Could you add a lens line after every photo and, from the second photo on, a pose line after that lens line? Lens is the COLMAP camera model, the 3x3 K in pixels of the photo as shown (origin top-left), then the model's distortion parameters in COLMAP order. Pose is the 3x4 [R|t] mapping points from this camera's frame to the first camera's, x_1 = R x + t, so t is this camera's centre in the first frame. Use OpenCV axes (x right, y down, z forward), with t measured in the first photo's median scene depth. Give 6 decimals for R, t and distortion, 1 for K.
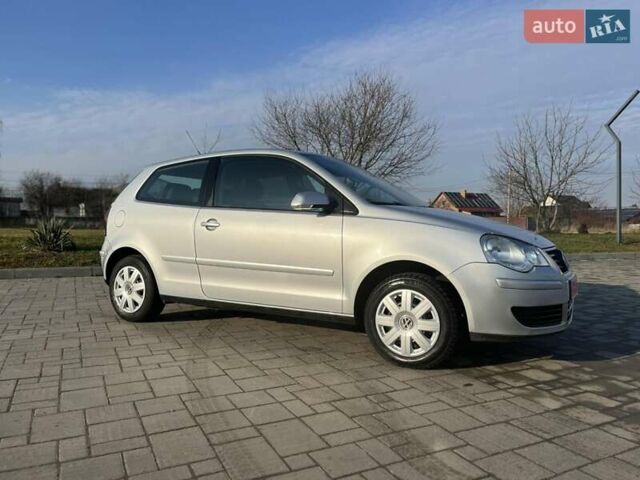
lens RADIAL K [[478.1, 0, 320.0], [0, 478.1, 240.0], [0, 0, 1]] dist [0.026155, -0.004462]
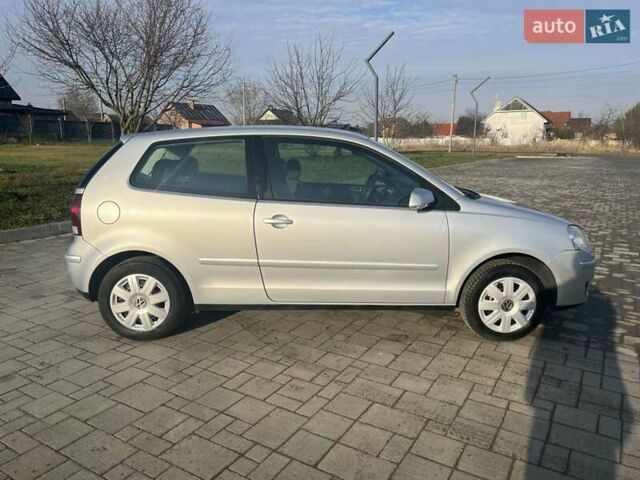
lens RADIAL K [[478.1, 0, 320.0], [0, 478.1, 240.0], [0, 0, 1]] dist [0.026155, -0.004462]
pose [[0.851534, -0.109057, 0.512833, -0.695815], [0.014787, 0.982734, 0.184431, -0.179337], [-0.524092, -0.149466, 0.838444, 0.256558]]
